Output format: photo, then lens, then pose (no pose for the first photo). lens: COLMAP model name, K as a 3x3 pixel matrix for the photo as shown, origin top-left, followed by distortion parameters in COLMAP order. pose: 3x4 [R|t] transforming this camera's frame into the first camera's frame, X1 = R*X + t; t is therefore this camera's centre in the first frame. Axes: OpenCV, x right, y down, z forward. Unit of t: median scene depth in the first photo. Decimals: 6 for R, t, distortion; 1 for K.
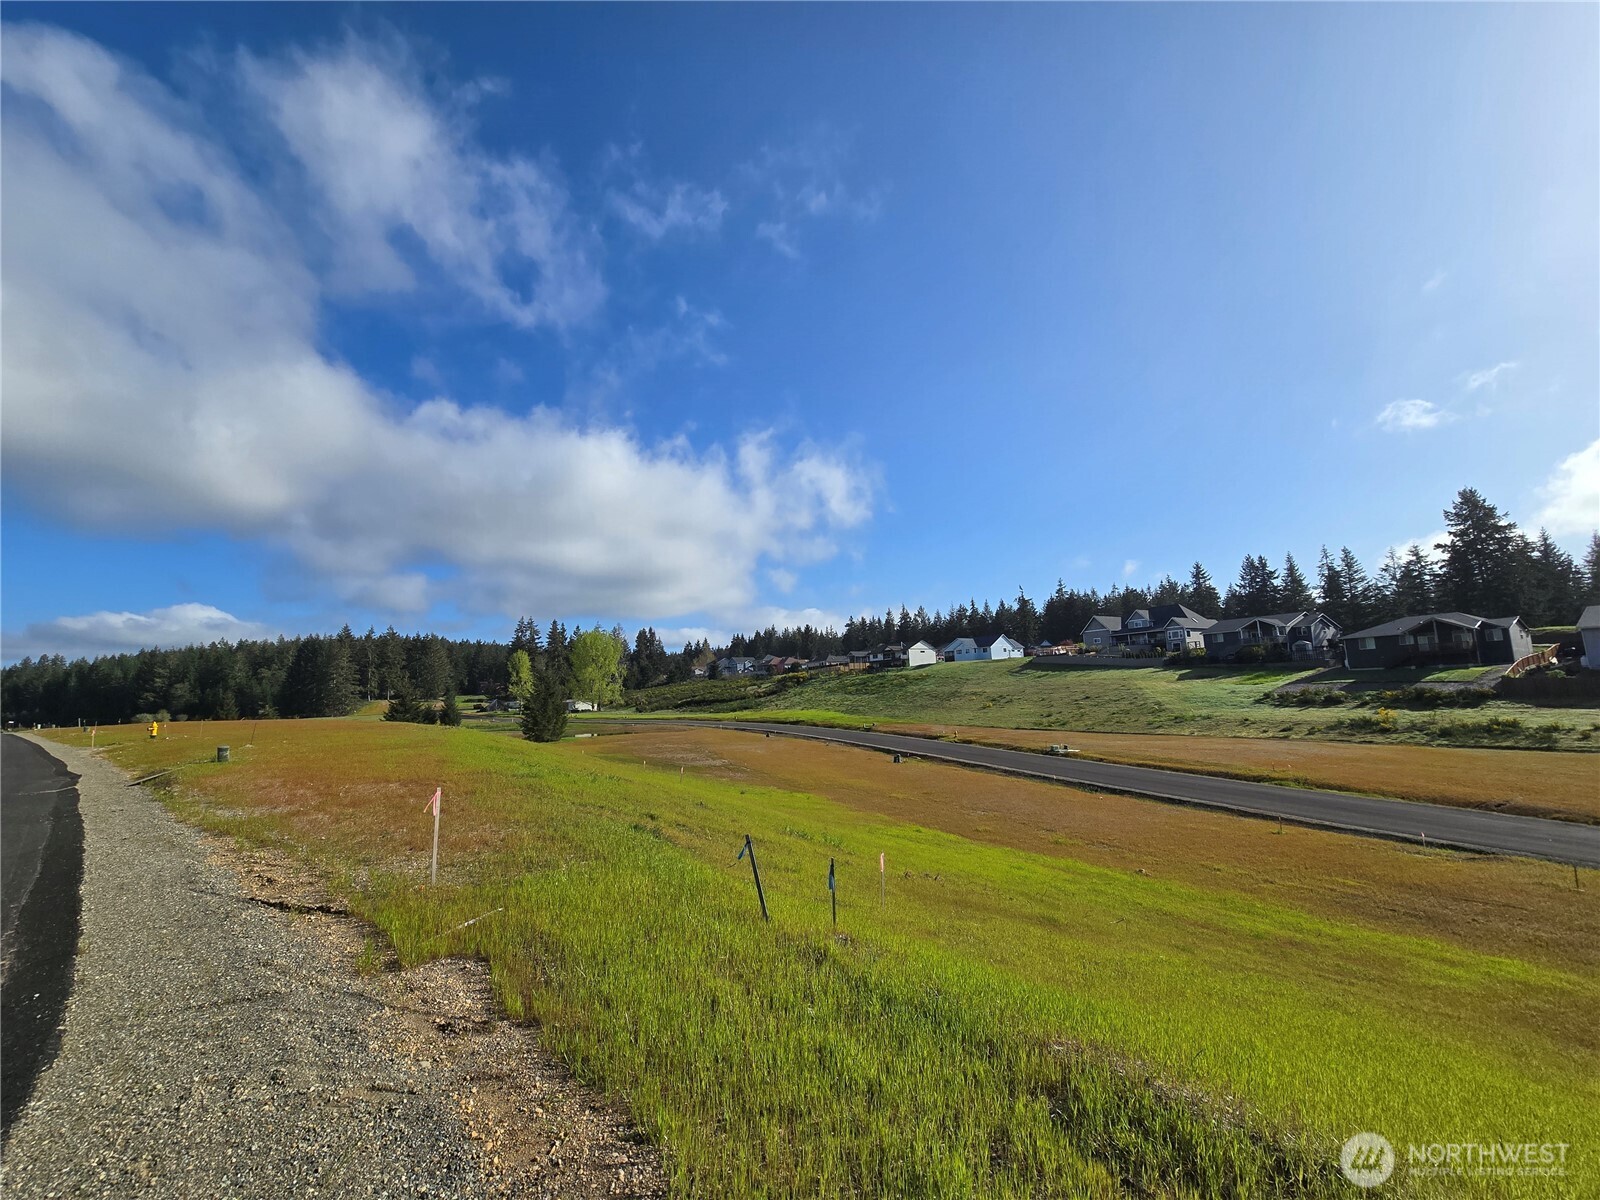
lens RADIAL K [[680.4, 0, 812.9], [0, 680.4, 576.4], [0, 0, 1]] dist [-0.001579, 0.001415]
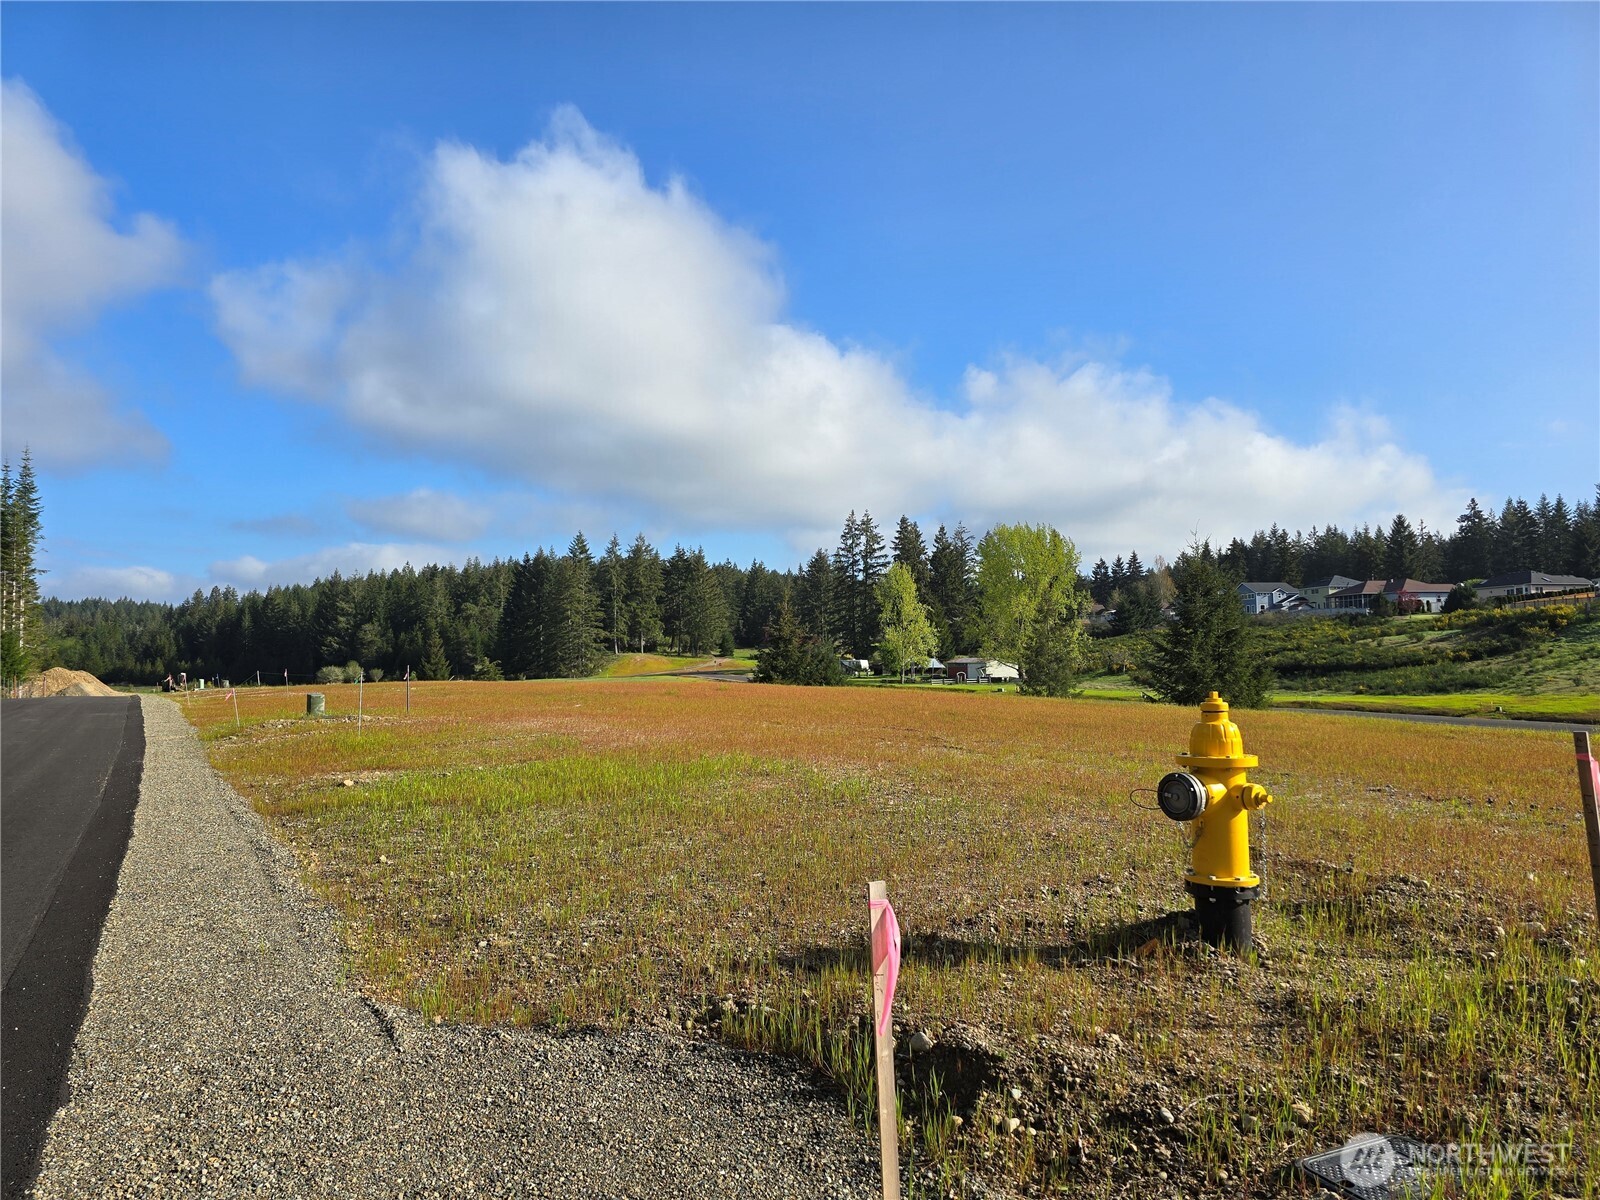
lens RADIAL K [[1120.9, 0, 810.9], [0, 1120.9, 594.3], [0, 0, 1]] dist [0.076112, -0.059920]
pose [[0.934726, 0.000617, -0.355370, -0.155197], [0.040730, 0.993223, 0.108856, 0.031013], [0.353029, -0.116225, 0.928366, 0.146945]]
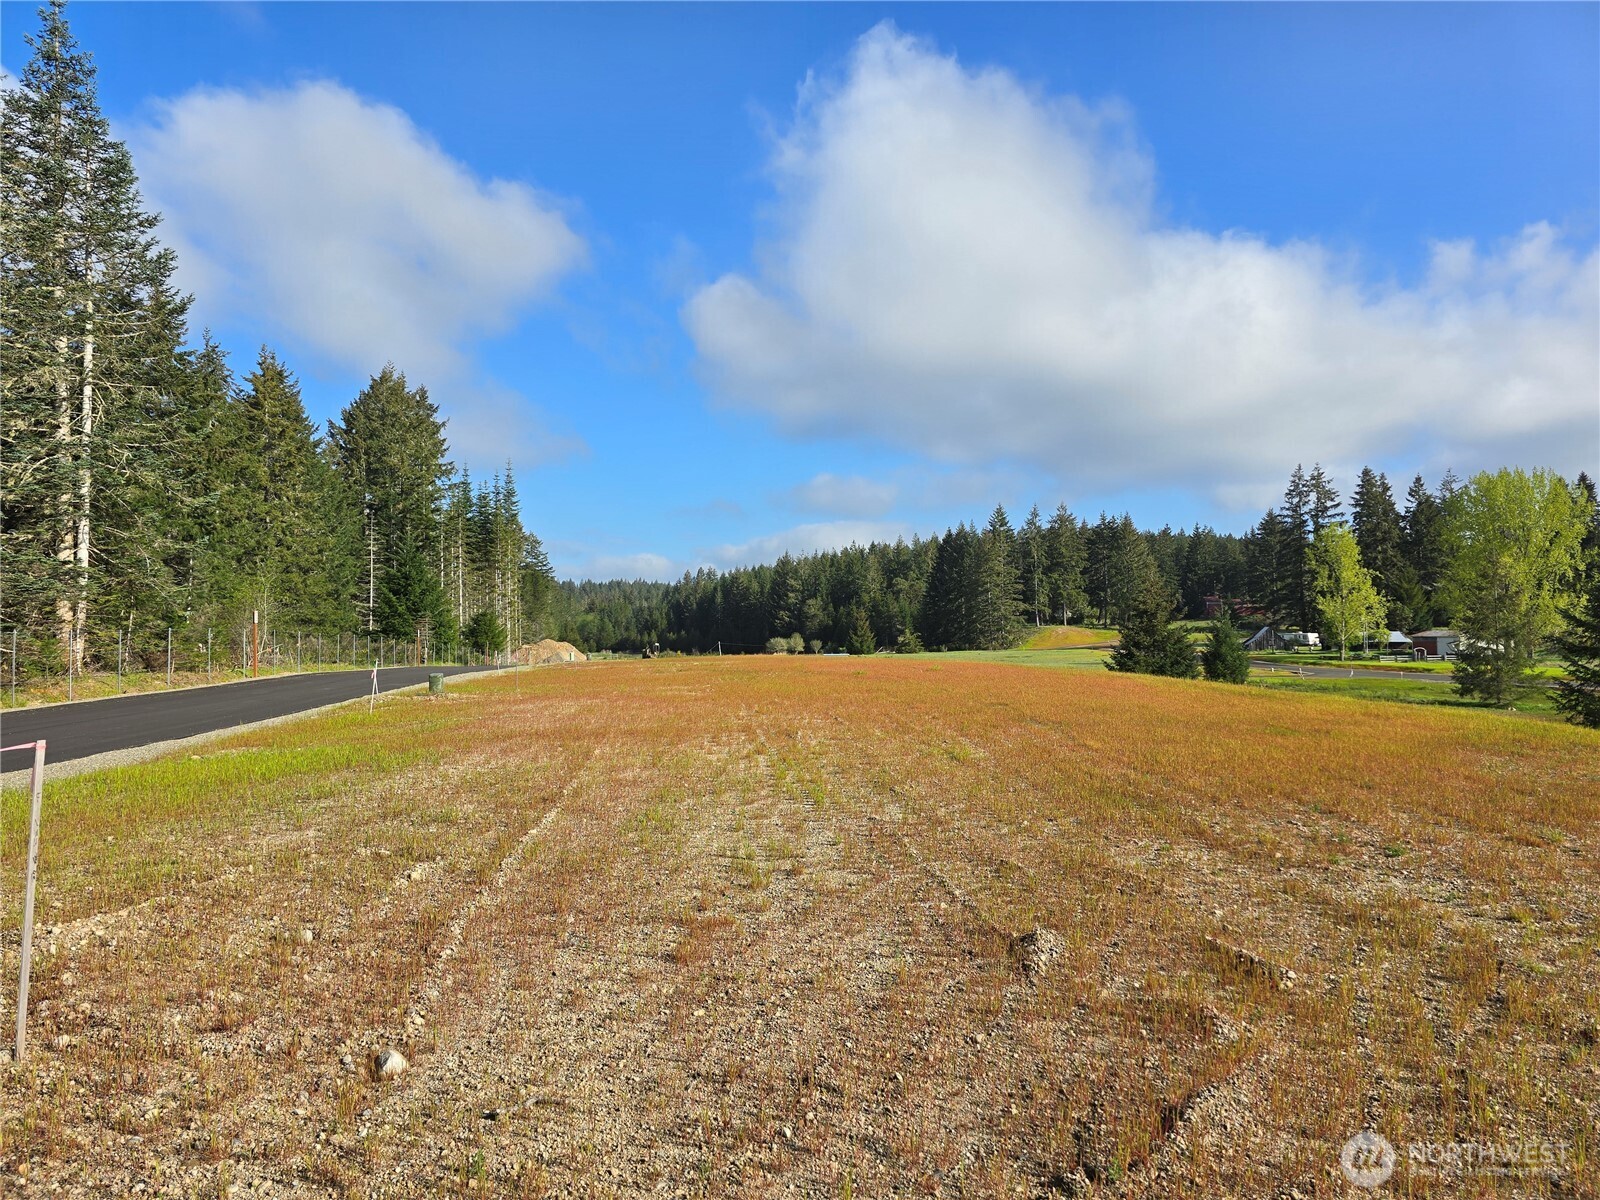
lens RADIAL K [[1120.9, 0, 783.3], [0, 1120.9, 610.3], [0, 0, 1]] dist [0.076112, -0.059920]
pose [[0.710115, 0.006650, -0.704054, -0.129565], [0.106447, 0.987448, 0.116689, 0.032681], [0.695992, -0.157807, 0.700494, 0.166621]]
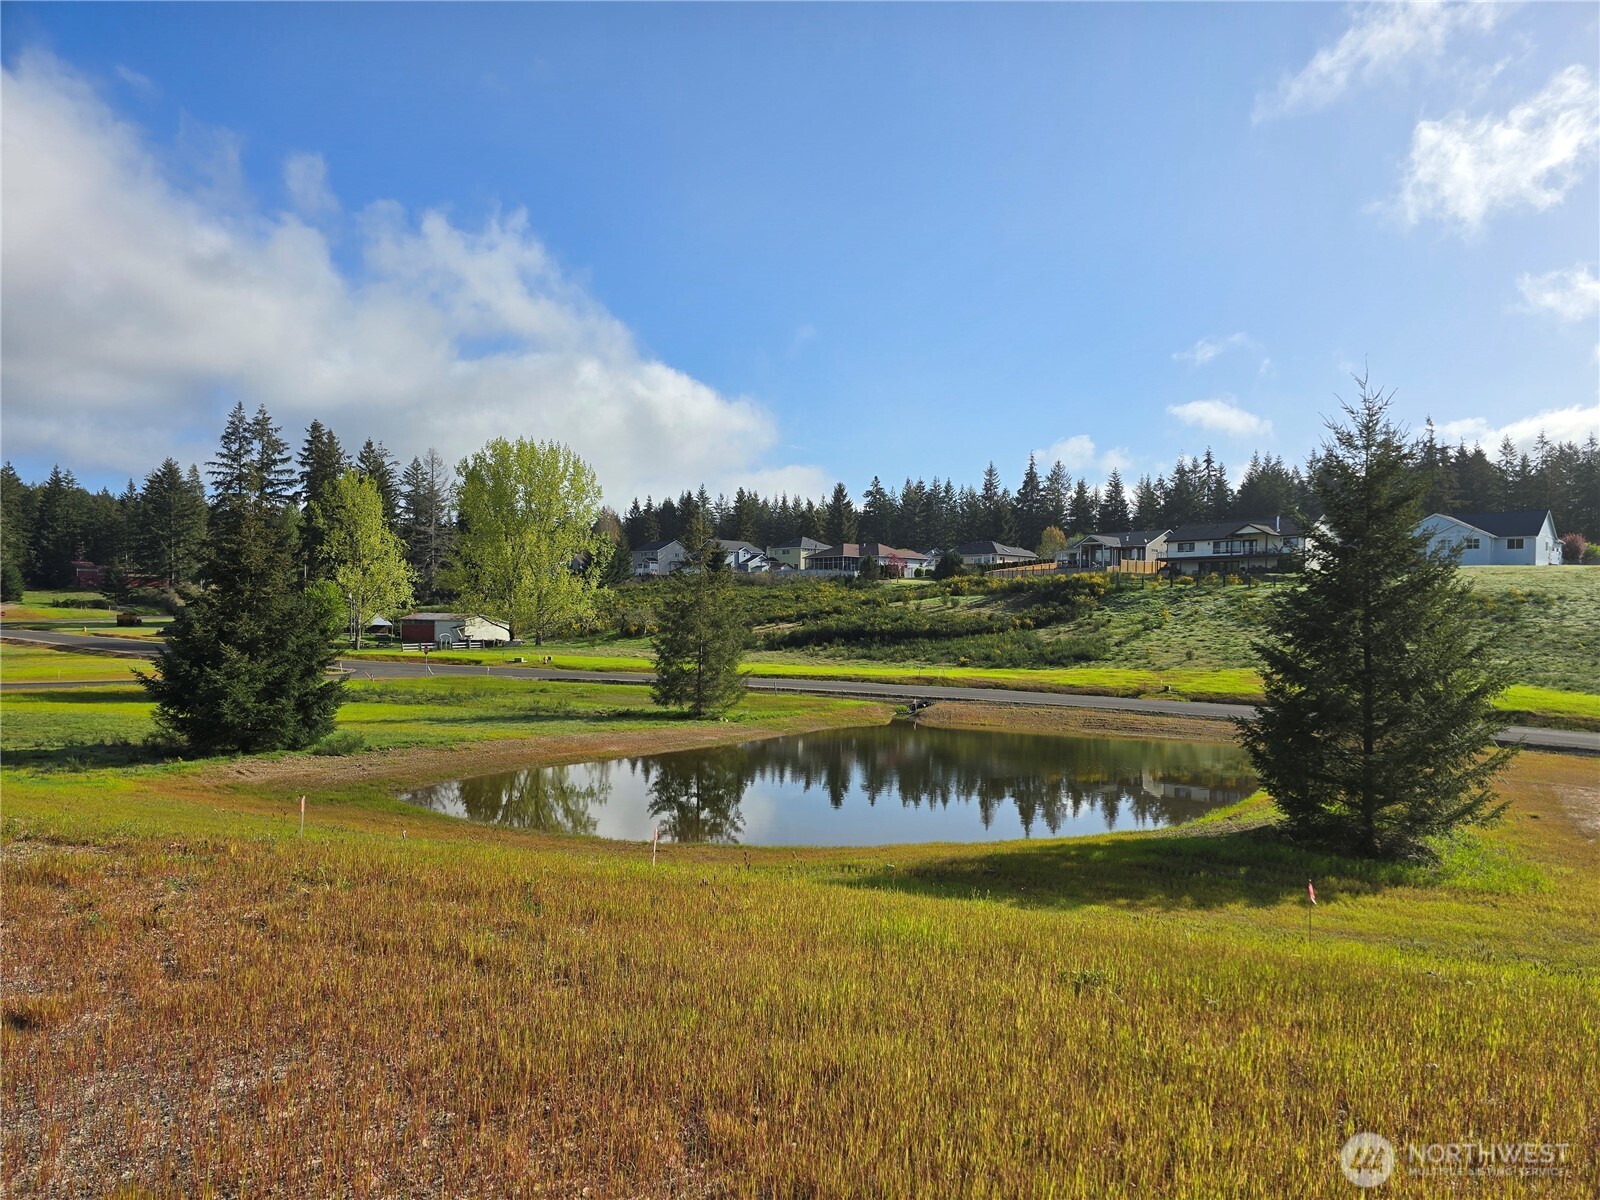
lens RADIAL K [[1120.9, 0, 841.9], [0, 1120.9, 608.4], [0, 0, 1]] dist [0.076112, -0.059920]
pose [[0.979136, 0.047219, 0.197642, -0.245236], [-0.077497, 0.985888, 0.148388, 0.060979], [-0.187846, -0.160609, 0.968978, 0.310132]]
